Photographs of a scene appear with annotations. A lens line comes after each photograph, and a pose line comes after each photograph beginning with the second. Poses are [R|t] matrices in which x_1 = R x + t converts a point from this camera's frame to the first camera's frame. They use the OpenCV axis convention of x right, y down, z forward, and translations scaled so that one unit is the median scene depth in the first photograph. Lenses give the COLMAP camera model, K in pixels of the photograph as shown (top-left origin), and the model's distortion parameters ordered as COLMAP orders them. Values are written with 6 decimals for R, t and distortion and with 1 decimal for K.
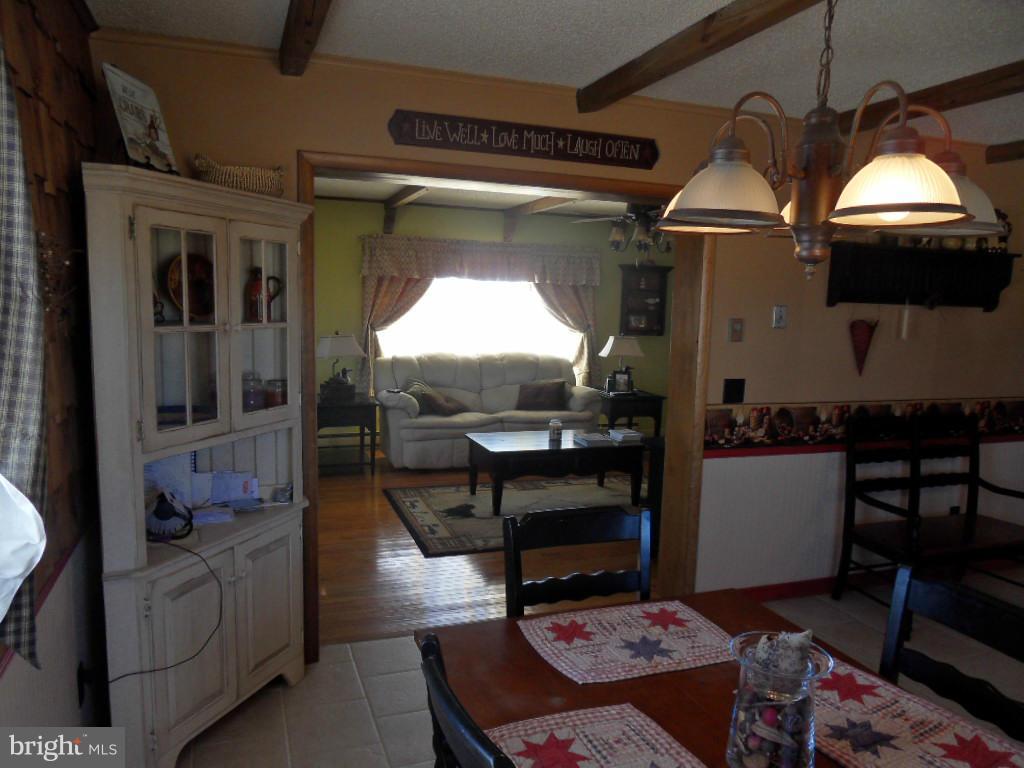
lens RADIAL K [[750.7, 0, 508.4], [0, 750.7, 401.6], [0, 0, 1]] dist [-0.013930, 0.020629]
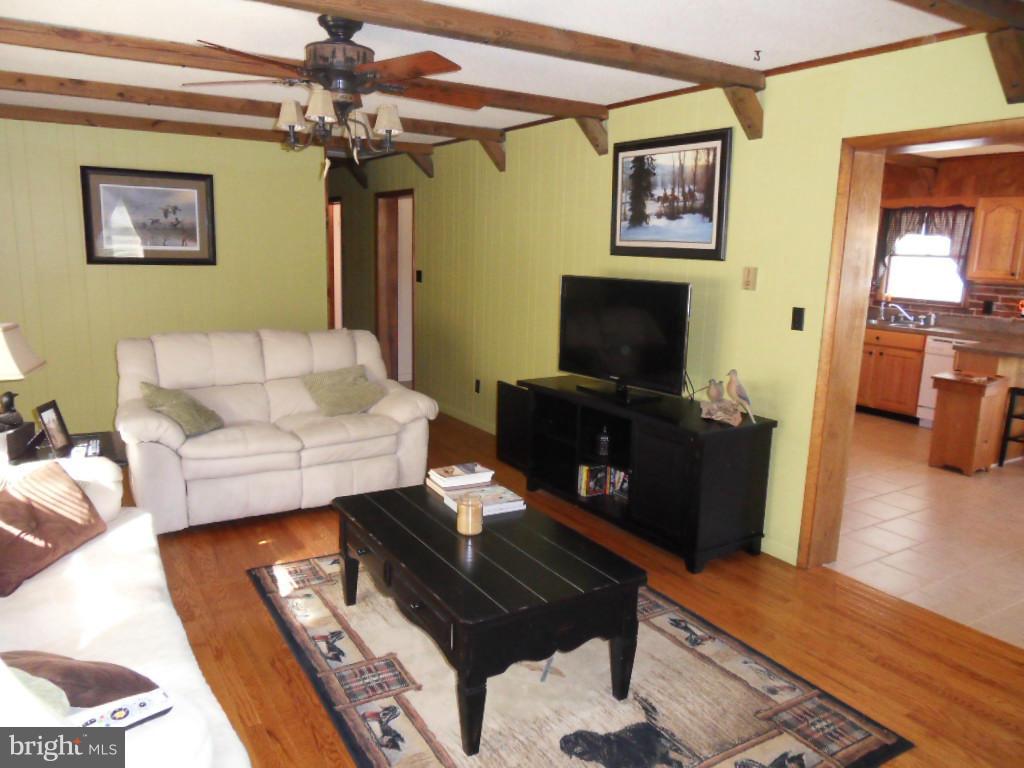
lens RADIAL K [[750.7, 0, 514.6], [0, 750.7, 392.5], [0, 0, 1]] dist [-0.013930, 0.020629]
pose [[-0.203957, -0.224097, 0.952986, -0.332172], [0.104057, 0.962971, 0.248715, -0.133931], [-0.973434, 0.149893, -0.173086, 0.865972]]
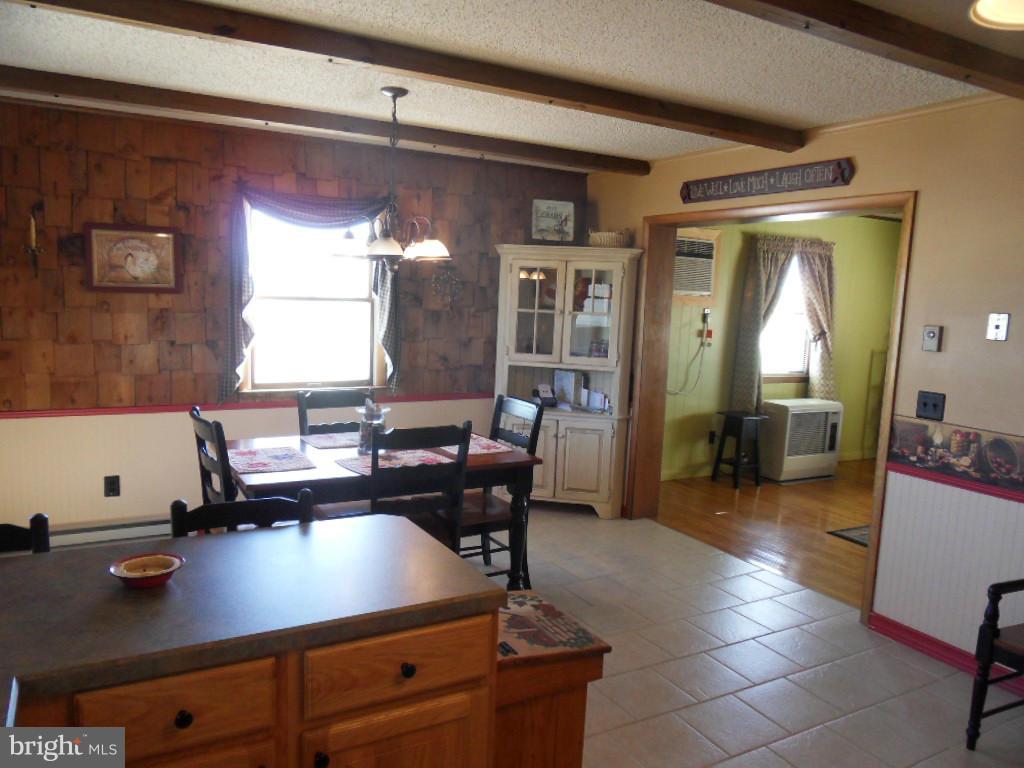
lens RADIAL K [[750.7, 0, 508.0], [0, 750.7, 389.9], [0, 0, 1]] dist [-0.013930, 0.020629]
pose [[0.161996, 0.108161, -0.980846, 0.602710], [-0.169758, 0.982211, 0.080274, -0.010466], [0.972080, 0.153502, 0.177475, 0.186334]]
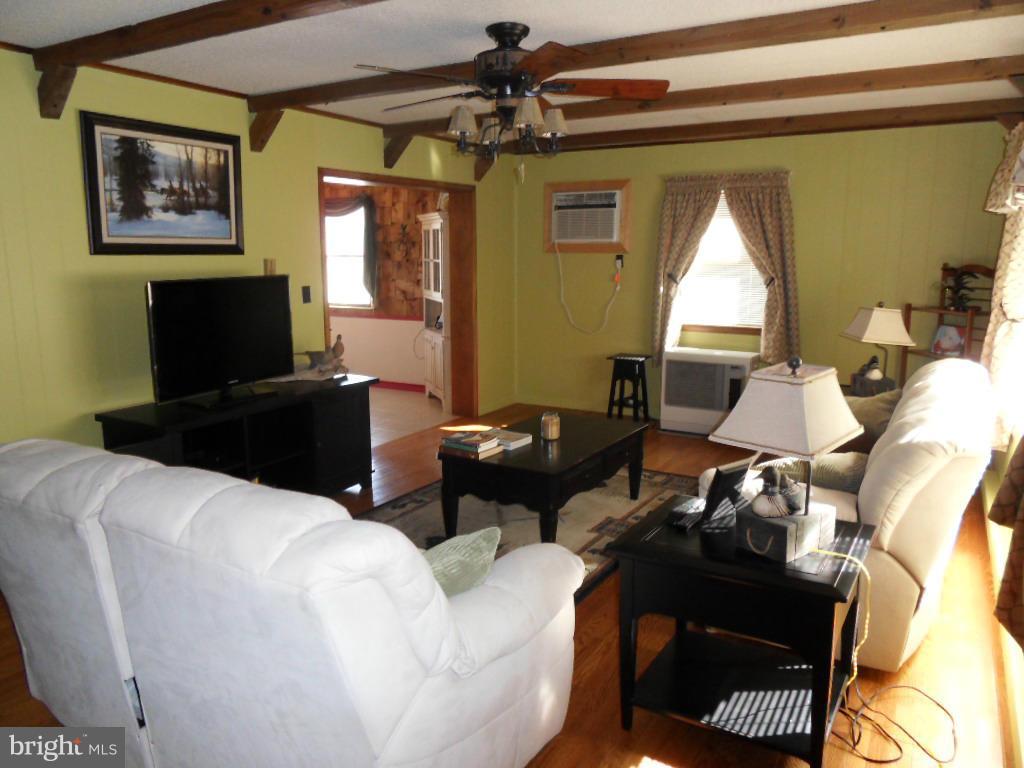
lens RADIAL K [[750.7, 0, 459.0], [0, 750.7, 391.5], [0, 0, 1]] dist [-0.013930, 0.020629]
pose [[-0.795612, 0.091278, -0.598891, 0.491672], [-0.097517, 0.956395, 0.275315, -0.155446], [0.597907, 0.277446, -0.752018, 1.242964]]
